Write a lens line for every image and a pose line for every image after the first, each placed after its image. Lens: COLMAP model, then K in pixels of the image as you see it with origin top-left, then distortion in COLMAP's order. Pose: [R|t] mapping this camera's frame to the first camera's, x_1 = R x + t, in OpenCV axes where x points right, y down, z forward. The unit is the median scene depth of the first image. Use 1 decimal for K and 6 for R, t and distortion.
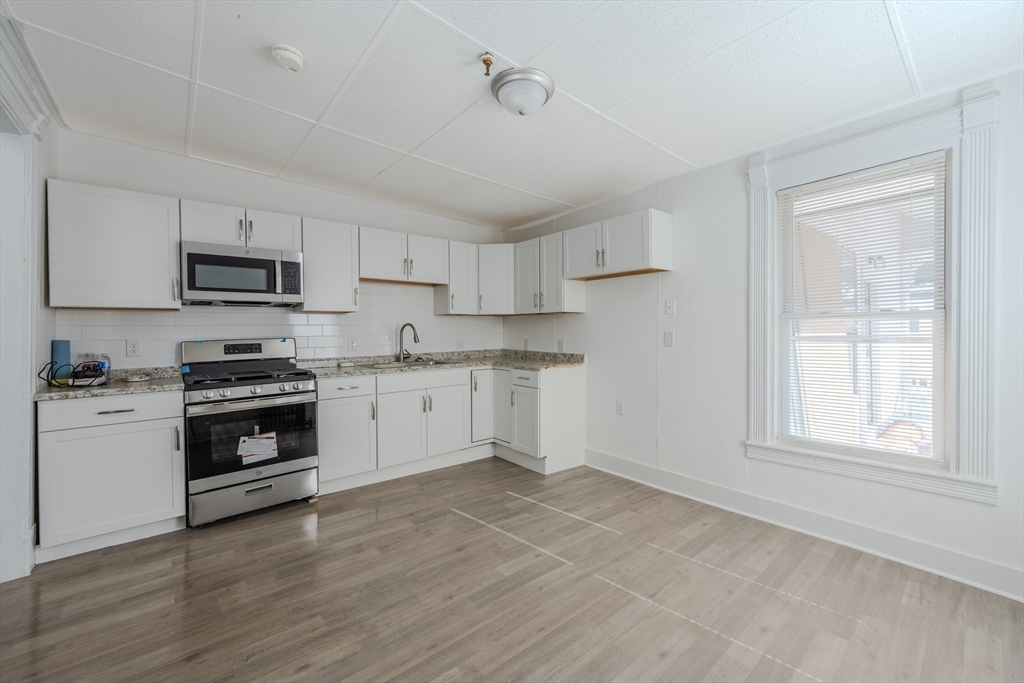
lens RADIAL K [[408.5, 0, 513.4], [0, 408.5, 337.2], [0, 0, 1]] dist [0.000345, -0.000077]
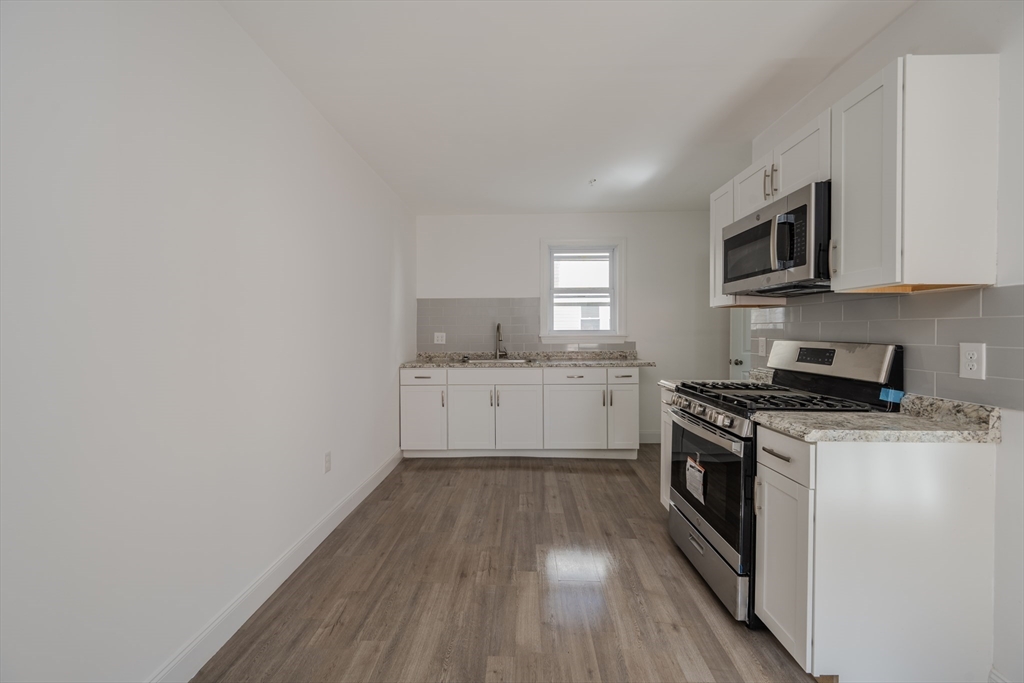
lens RADIAL K [[408.5, 0, 513.4], [0, 408.5, 337.2], [0, 0, 1]] dist [0.000345, -0.000077]
pose [[-0.644545, 0.042200, -0.763401, 0.148018], [0.018814, 0.999049, 0.039342, -0.036951], [0.764335, 0.010995, -0.644726, 1.070369]]
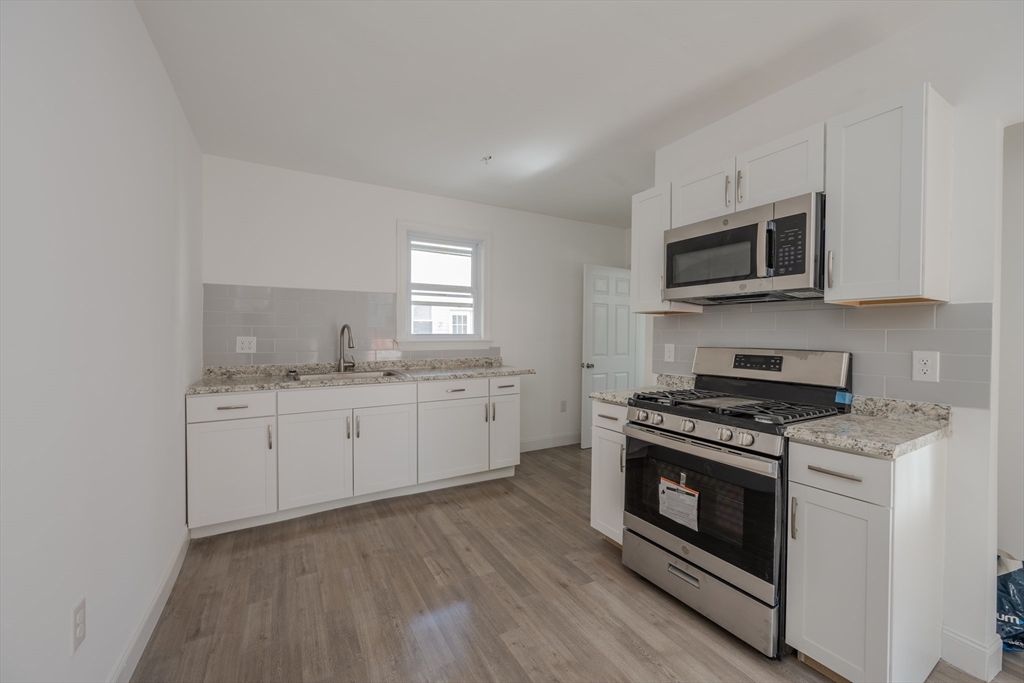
lens RADIAL K [[402.6, 0, 512.0], [0, 402.6, 341.5], [0, 0, 1]] dist [-0.001233, -0.000105]
pose [[-0.146494, 0.047218, -0.988084, 0.065308], [-0.004204, 0.998821, 0.048354, -0.038437], [0.989203, 0.011237, -0.146123, 0.703360]]
